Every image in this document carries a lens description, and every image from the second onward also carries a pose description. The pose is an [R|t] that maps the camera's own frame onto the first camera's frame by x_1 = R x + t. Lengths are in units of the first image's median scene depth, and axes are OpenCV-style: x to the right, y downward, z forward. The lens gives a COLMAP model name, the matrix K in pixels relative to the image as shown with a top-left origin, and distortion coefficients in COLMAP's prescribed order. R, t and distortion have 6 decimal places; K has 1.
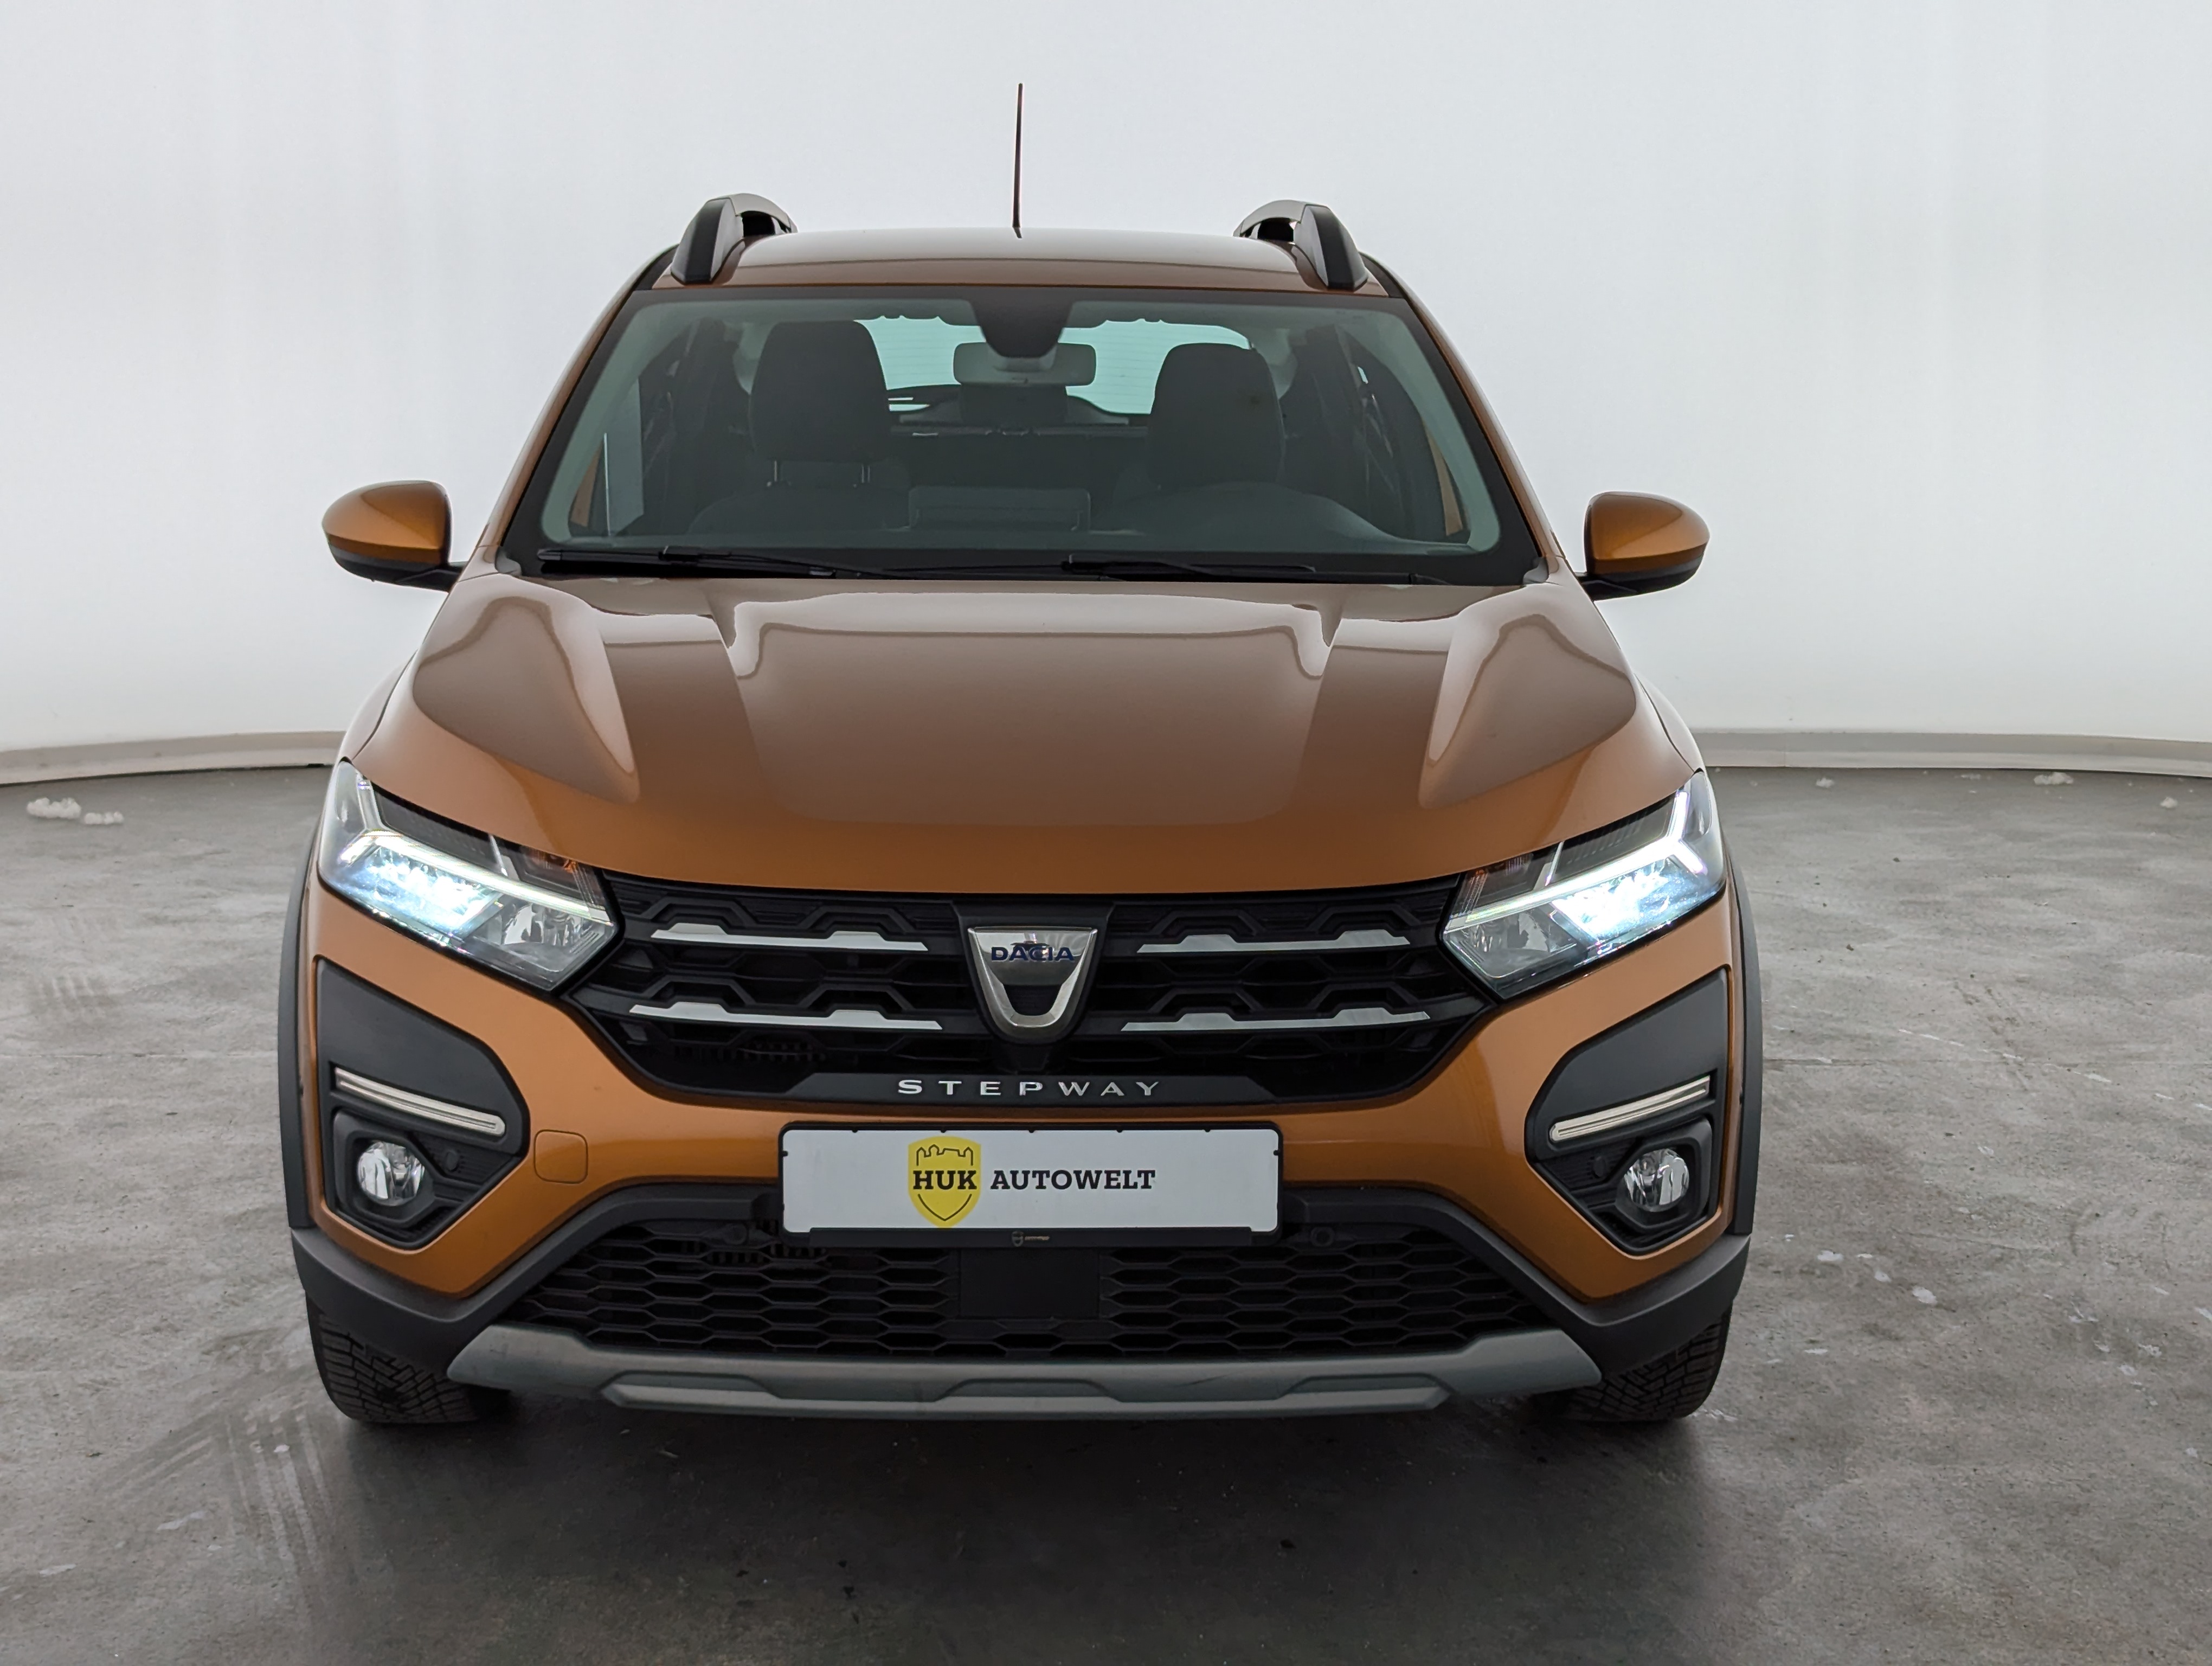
lens RADIAL K [[3469.5, 0, 1118.8], [0, 3469.5, 826.6], [0, 0, 1]] dist [0.103740, 0.000000]
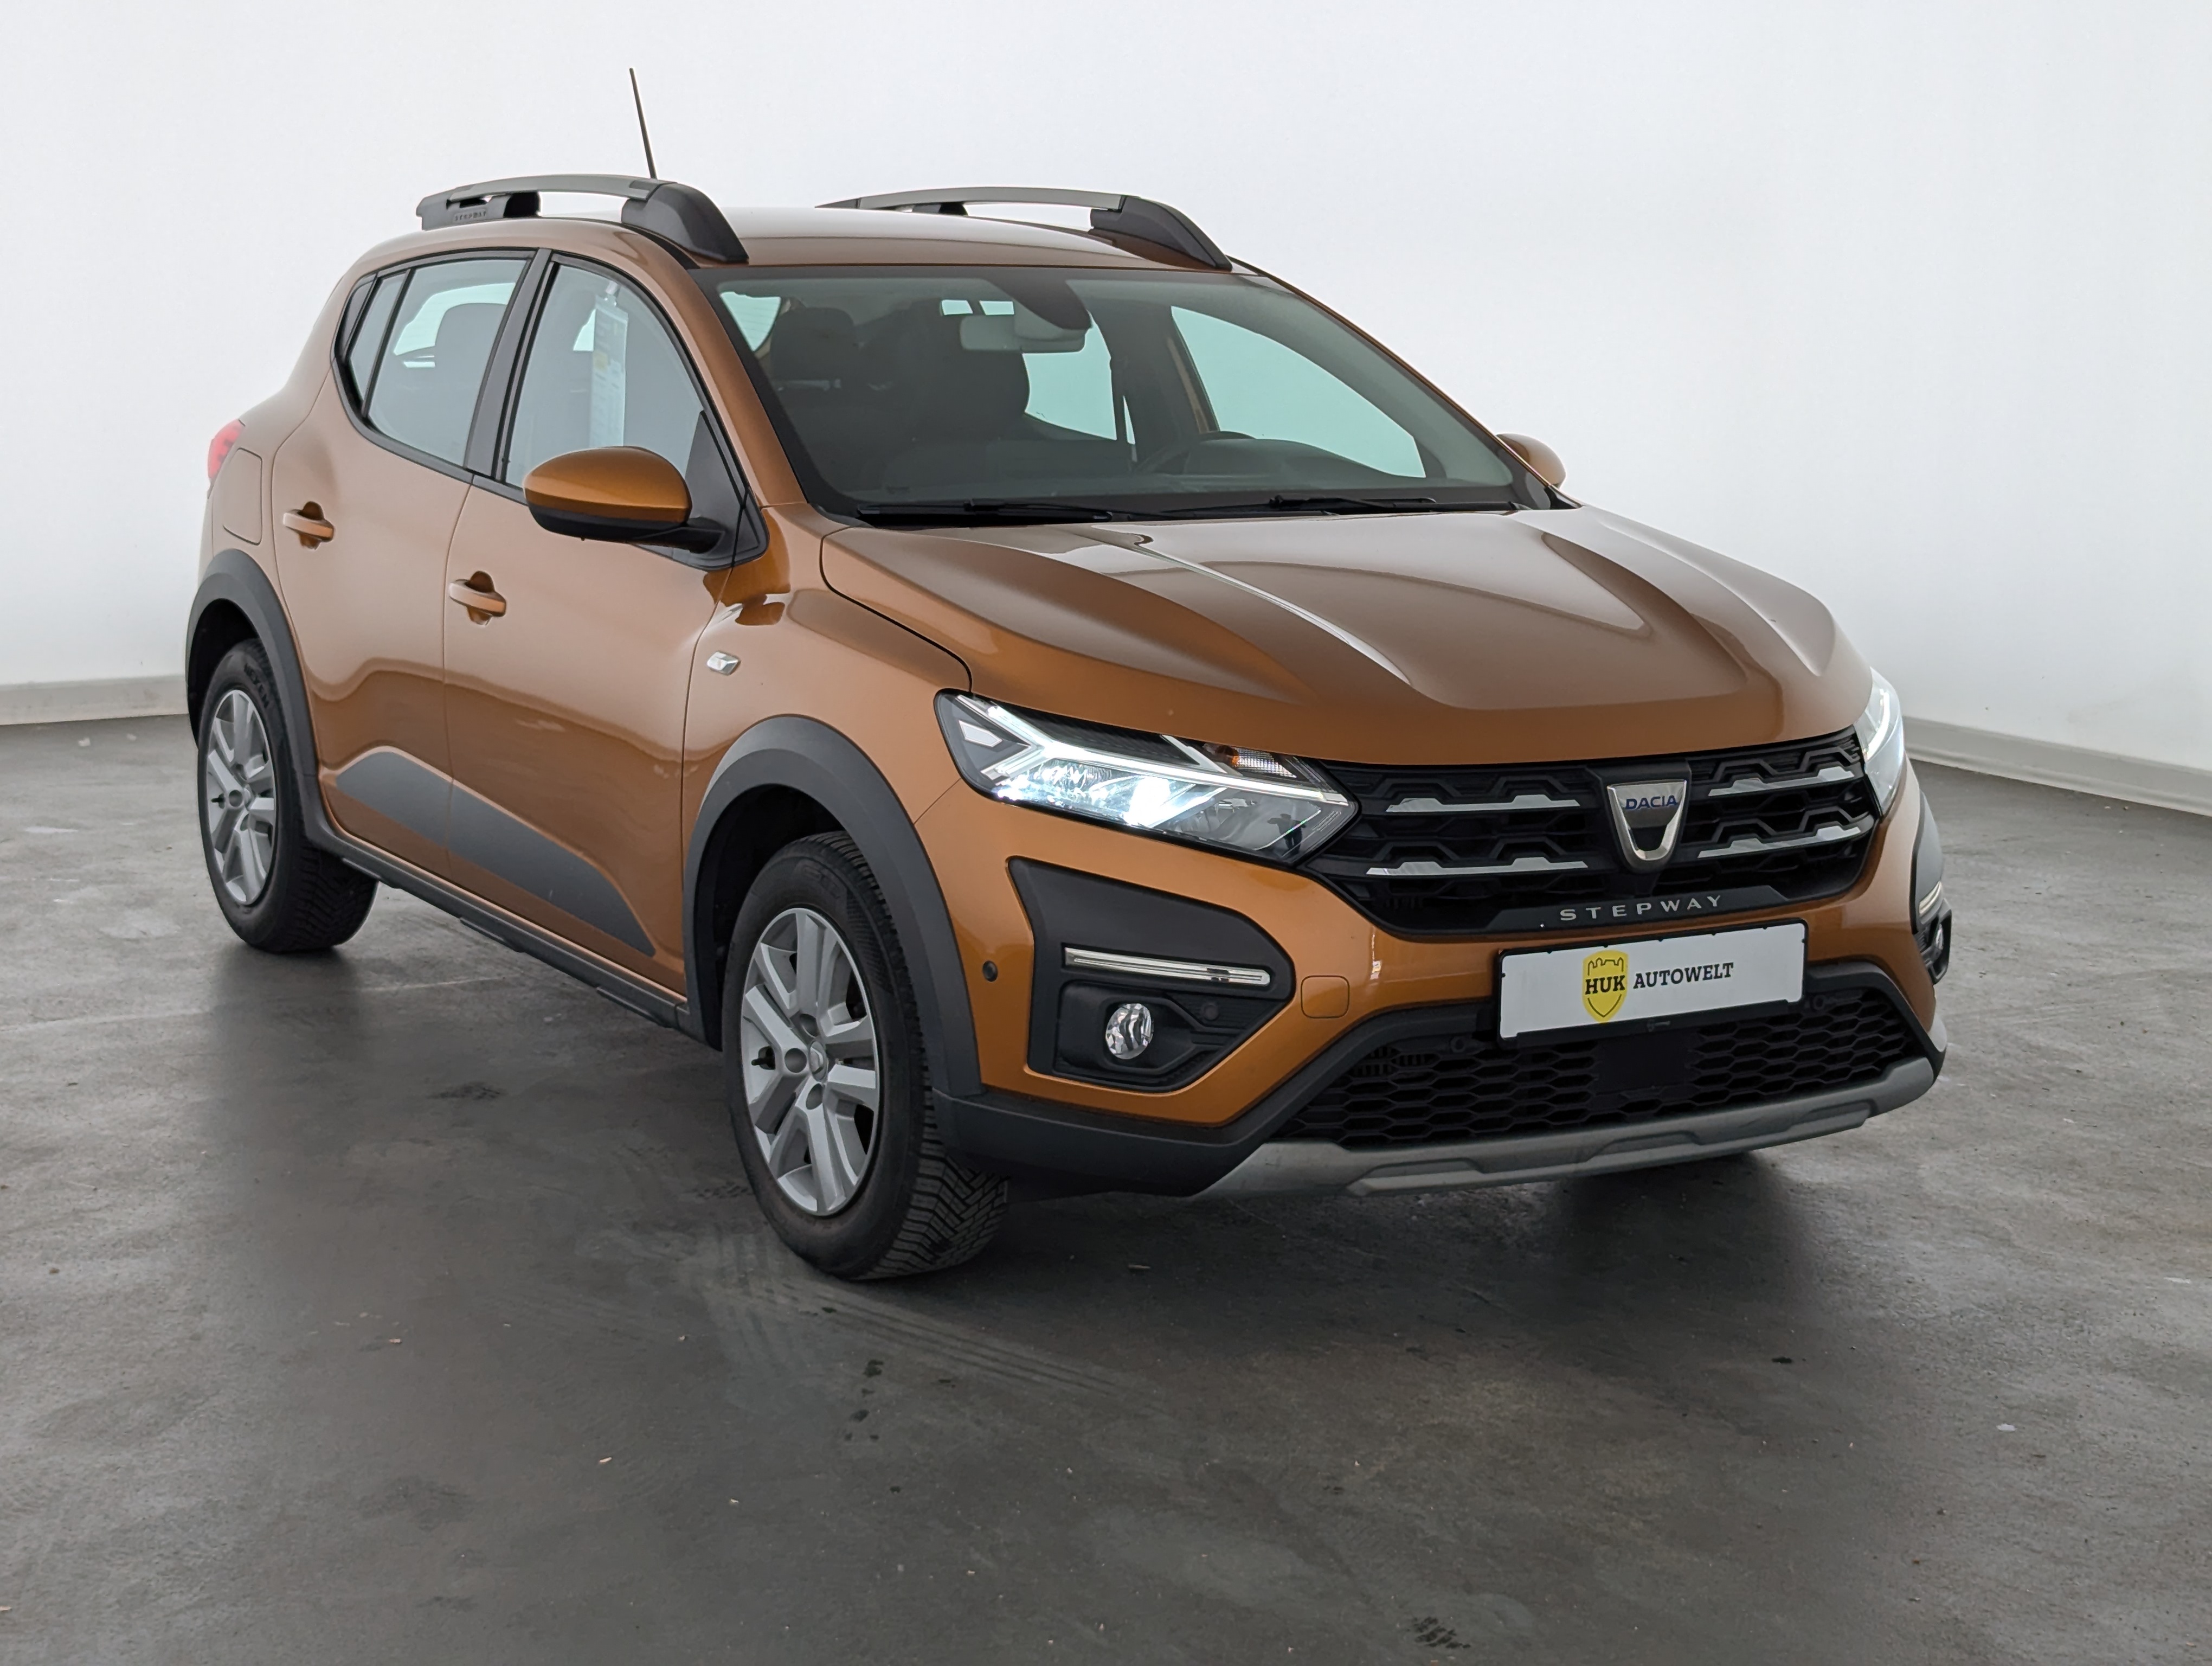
lens RADIAL K [[3469.5, 0, 1117.0], [0, 3469.5, 846.3], [0, 0, 1]] dist [0.103740, 0.000000]
pose [[0.868483, -0.074030, 0.490160, -0.812640], [0.064724, 0.997256, 0.035938, -0.005834], [-0.491475, 0.000514, 0.870891, -0.019320]]
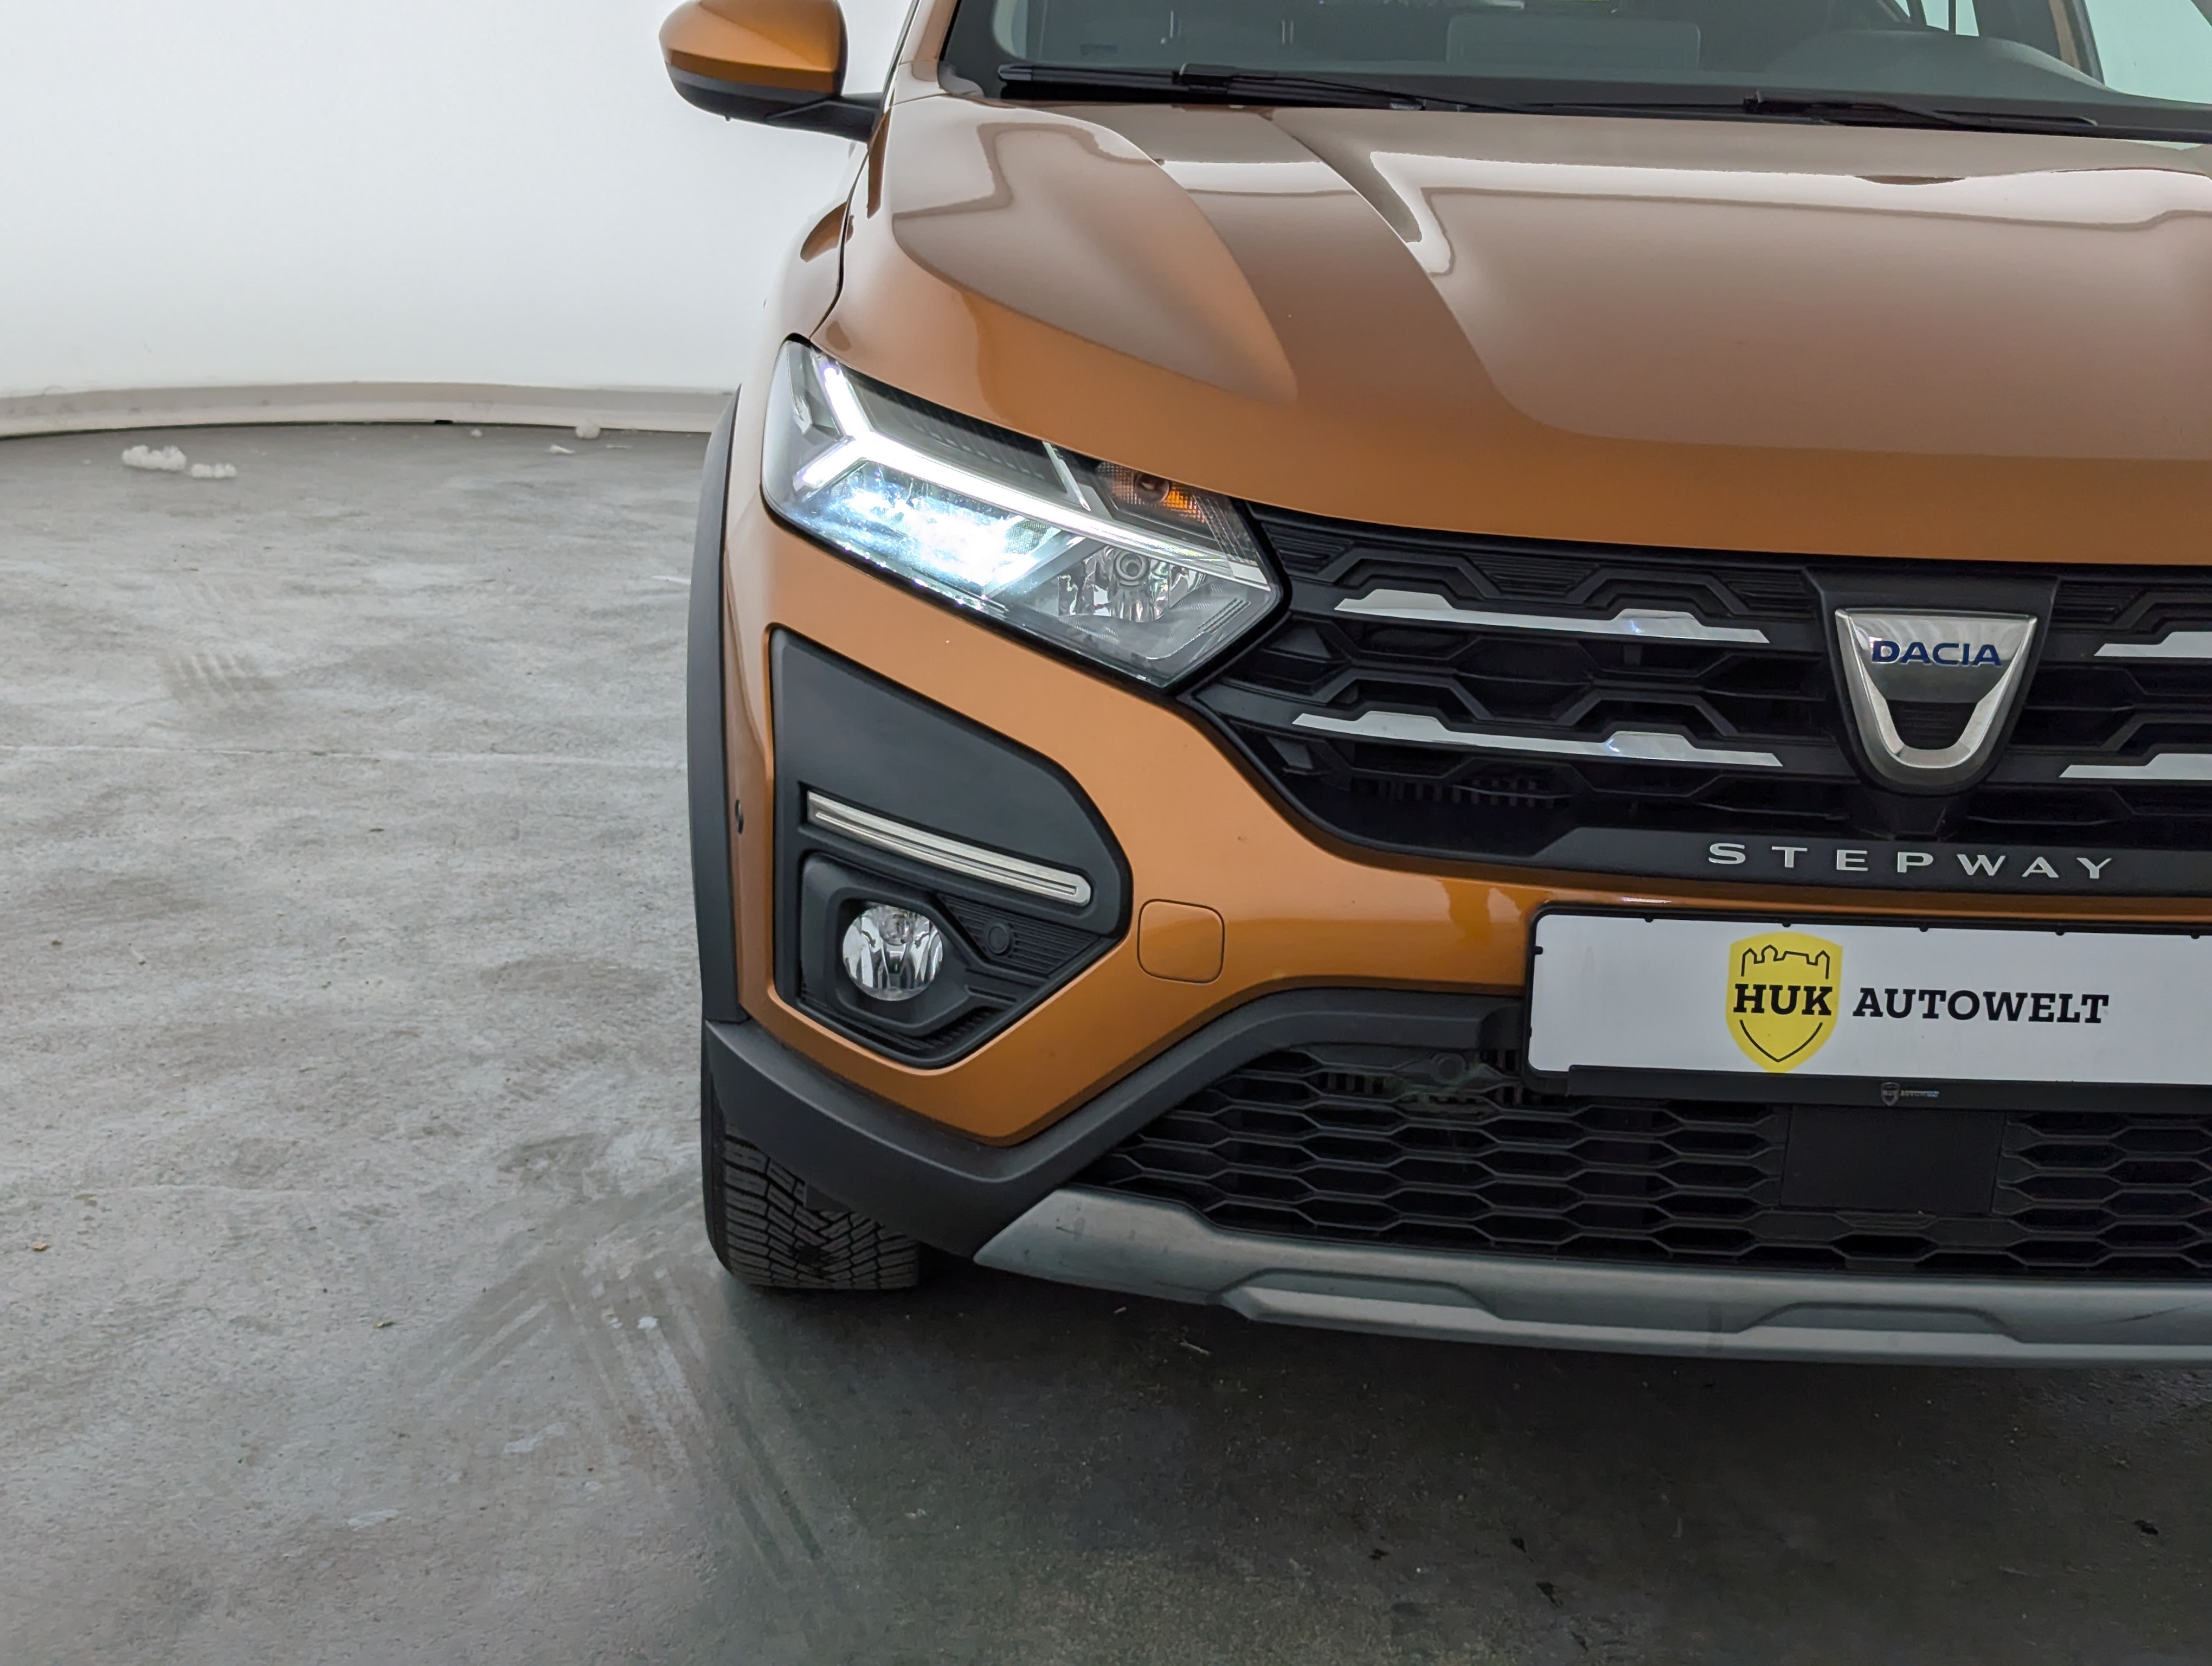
lens RADIAL K [[3469.5, 0, 1194.0], [0, 3469.5, 772.1], [0, 0, 1]] dist [0.103740, 0.000000]
pose [[0.999235, 0.031755, 0.022818, -0.173168], [-0.033149, 0.997427, 0.063559, 0.021779], [-0.020741, -0.064267, 0.997717, 0.353676]]
